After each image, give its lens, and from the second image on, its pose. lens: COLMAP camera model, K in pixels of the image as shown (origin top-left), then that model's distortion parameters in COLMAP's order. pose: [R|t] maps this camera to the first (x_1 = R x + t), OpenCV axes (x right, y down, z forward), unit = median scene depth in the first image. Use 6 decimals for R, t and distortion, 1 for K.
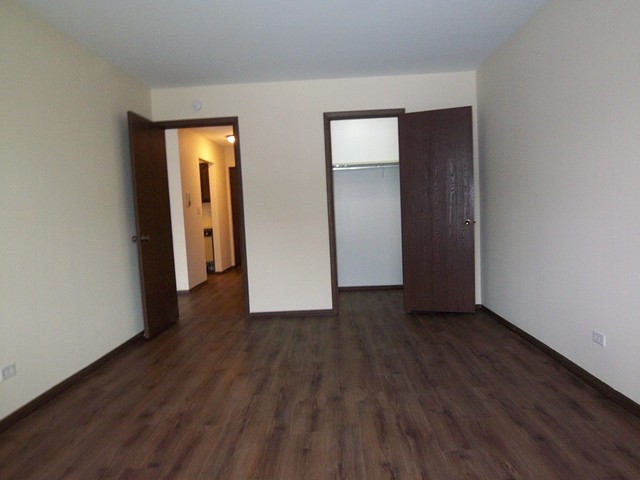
lens RADIAL K [[432.3, 0, 324.8], [0, 432.3, 247.3], [0, 0, 1]] dist [-0.009673, -0.045451]
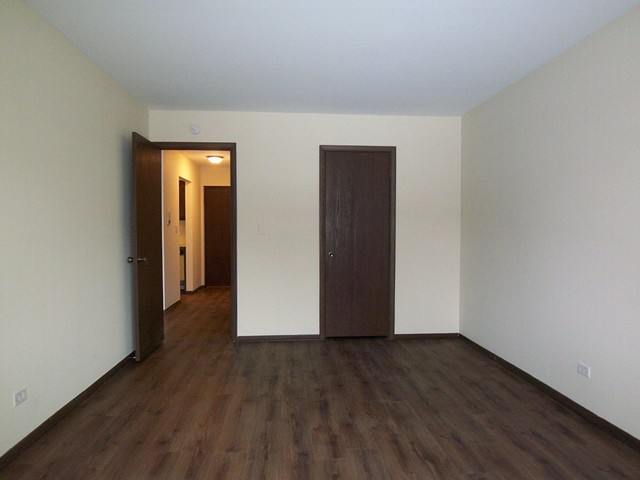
lens RADIAL K [[432.3, 0, 324.8], [0, 432.3, 247.3], [0, 0, 1]] dist [-0.009673, -0.045451]
pose [[0.993010, 0.044360, 0.109377, -0.146270], [-0.039337, 0.998089, -0.047660, -0.024066], [-0.111282, 0.043024, 0.992857, -0.043669]]
